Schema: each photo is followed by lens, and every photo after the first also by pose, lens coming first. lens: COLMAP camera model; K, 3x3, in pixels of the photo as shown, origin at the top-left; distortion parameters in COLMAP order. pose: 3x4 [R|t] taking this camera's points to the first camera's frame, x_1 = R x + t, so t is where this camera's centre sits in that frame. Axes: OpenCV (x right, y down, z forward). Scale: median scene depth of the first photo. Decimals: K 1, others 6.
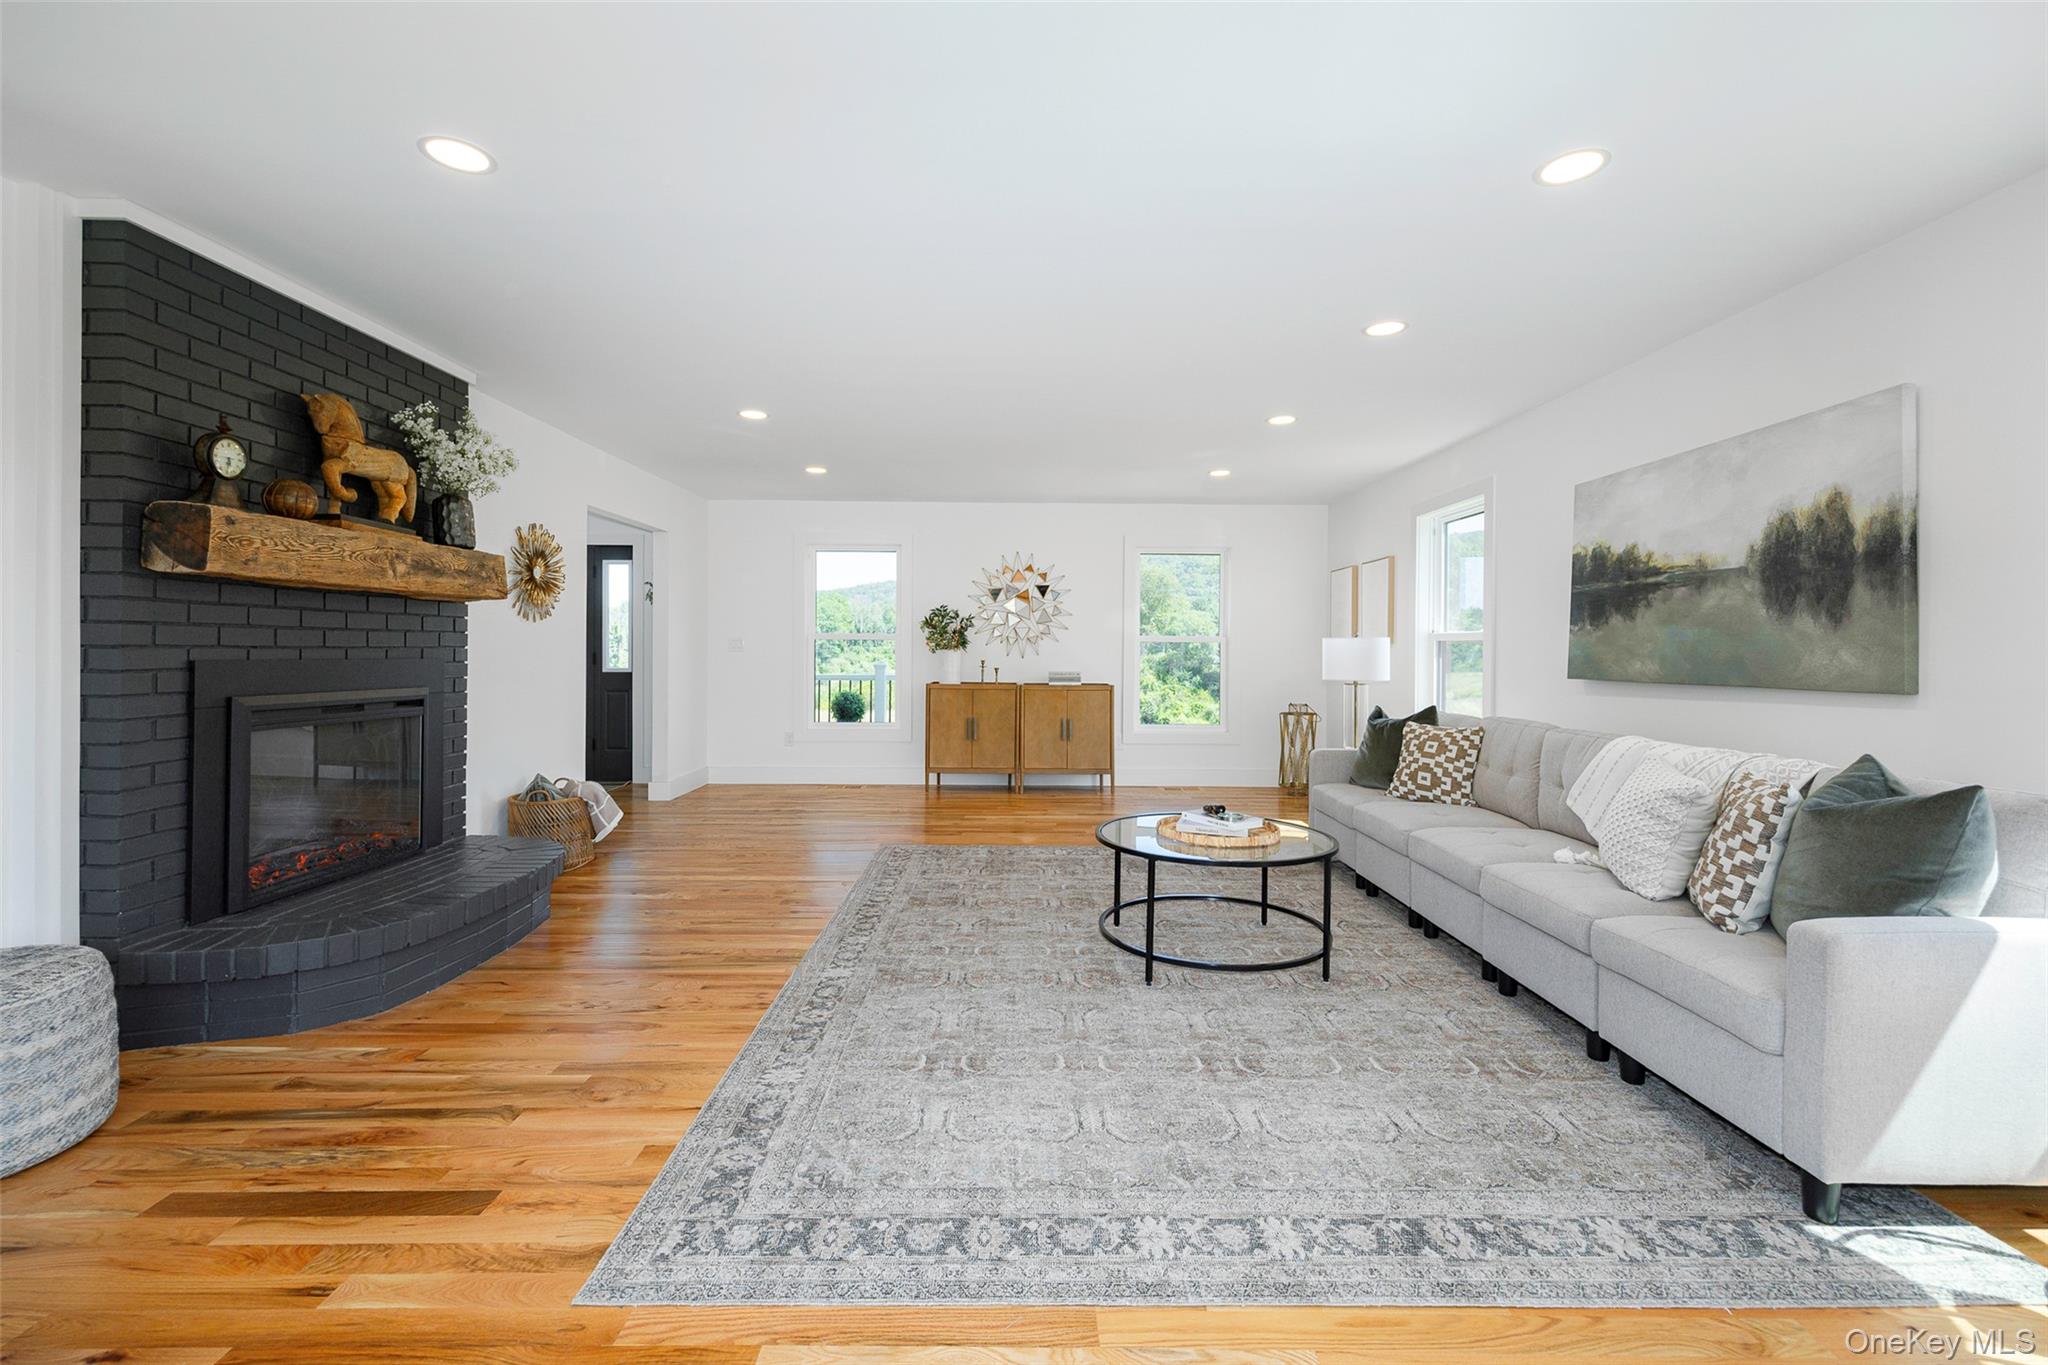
lens RADIAL K [[845.2, 0, 1029.9], [0, 845.2, 652.6], [0, 0, 1]] dist [0.000748, 0.000038]
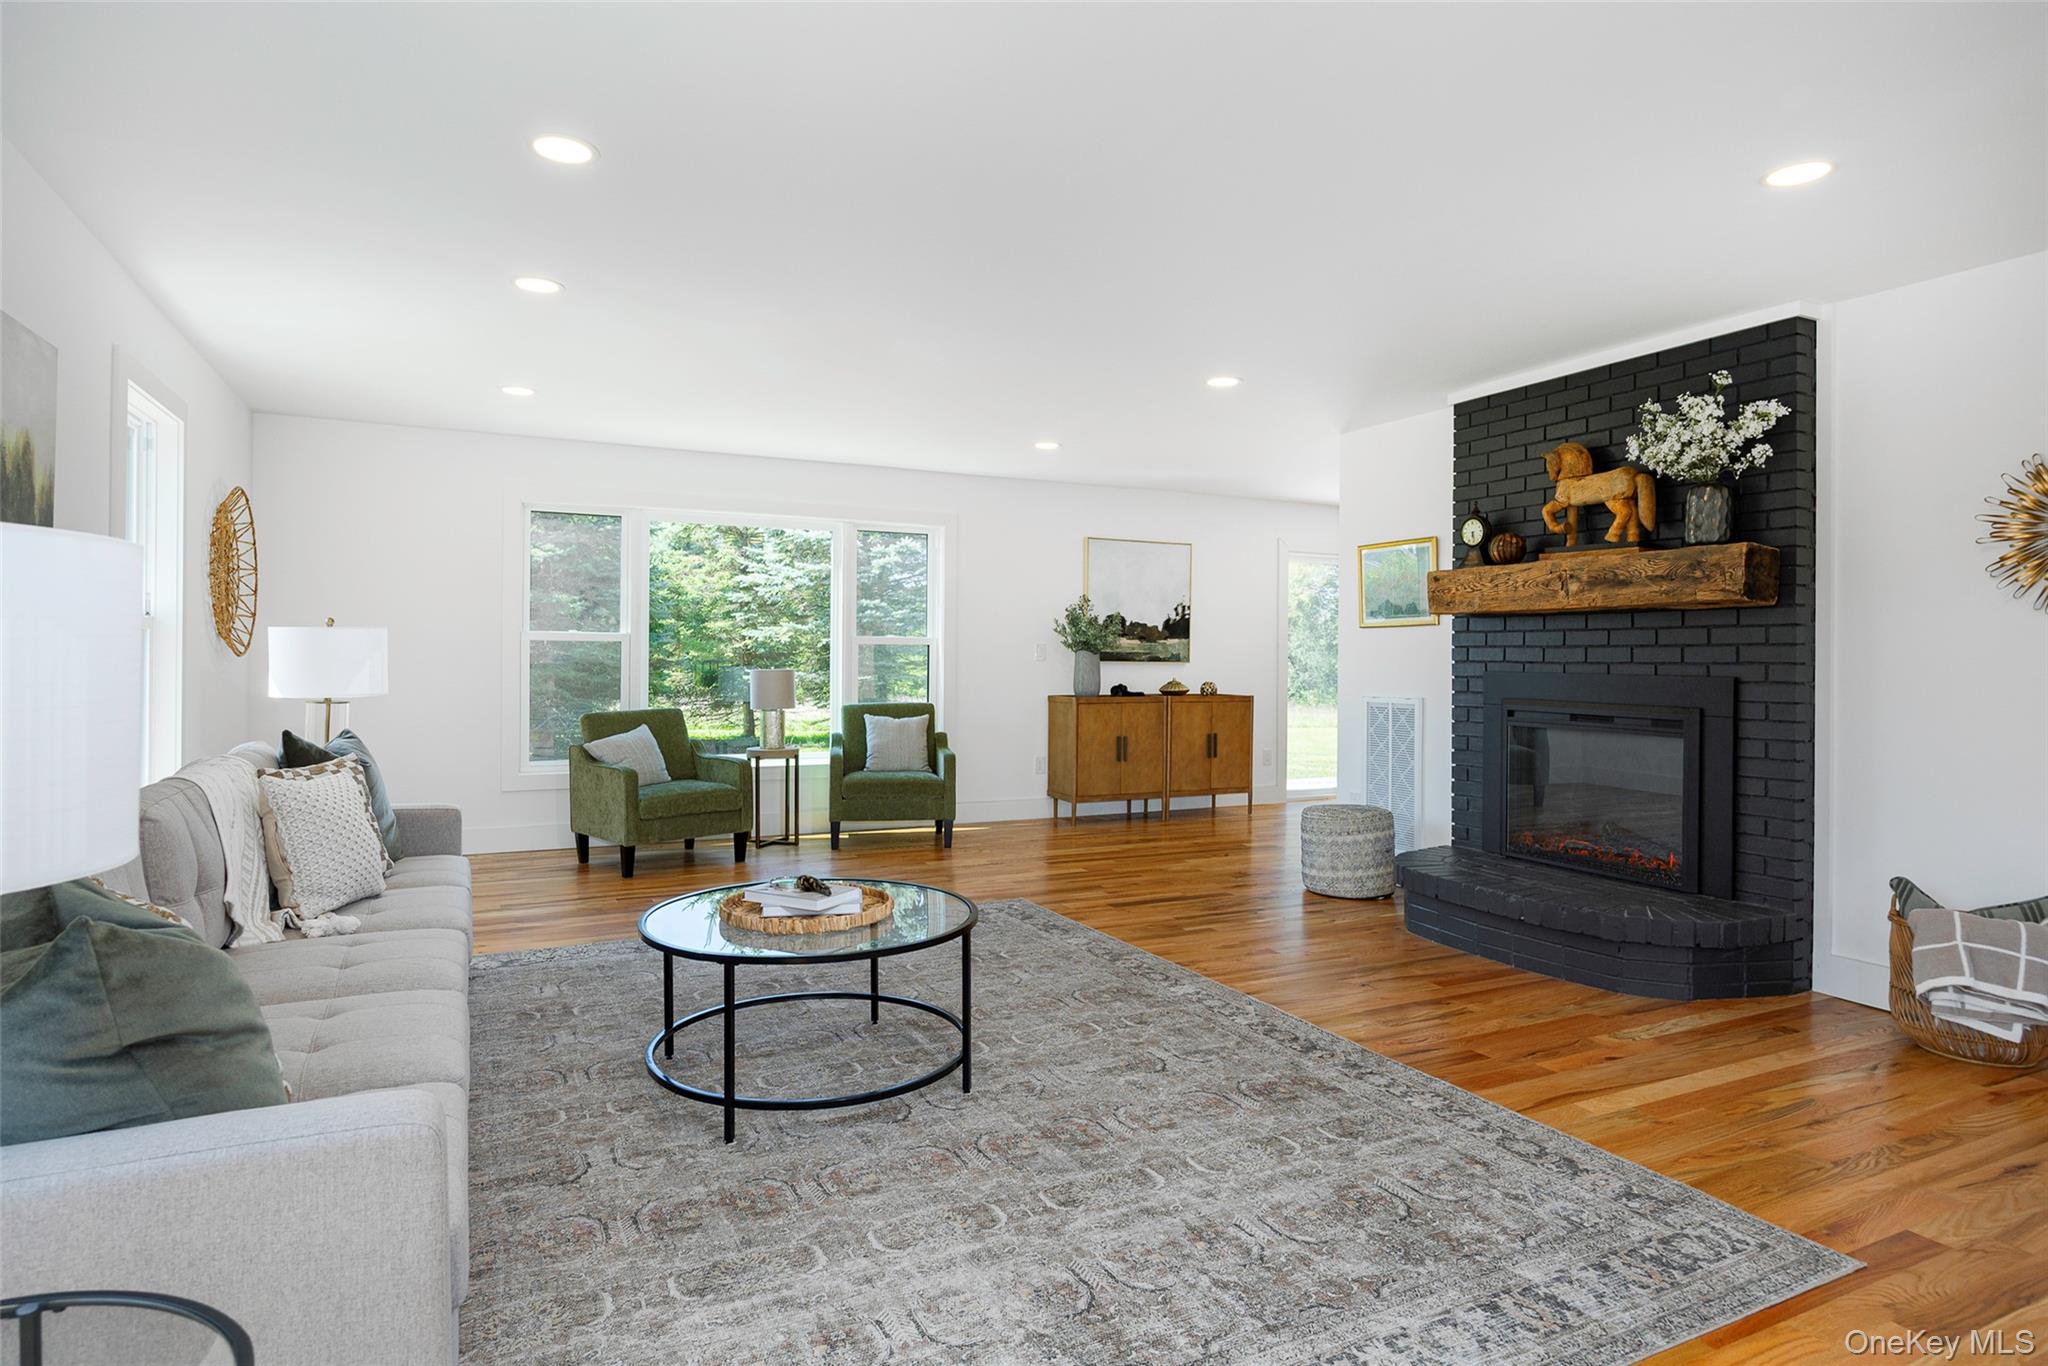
lens RADIAL K [[1127.8, 0, 1024.6], [0, 1127.8, 656.4], [0, 0, 1]] dist [0.001567, -0.000247]
pose [[-0.898918, -0.013619, -0.437905, 0.475518], [-0.014275, 0.999896, -0.001794, -0.001521], [0.437884, 0.004638, -0.899020, 1.927198]]
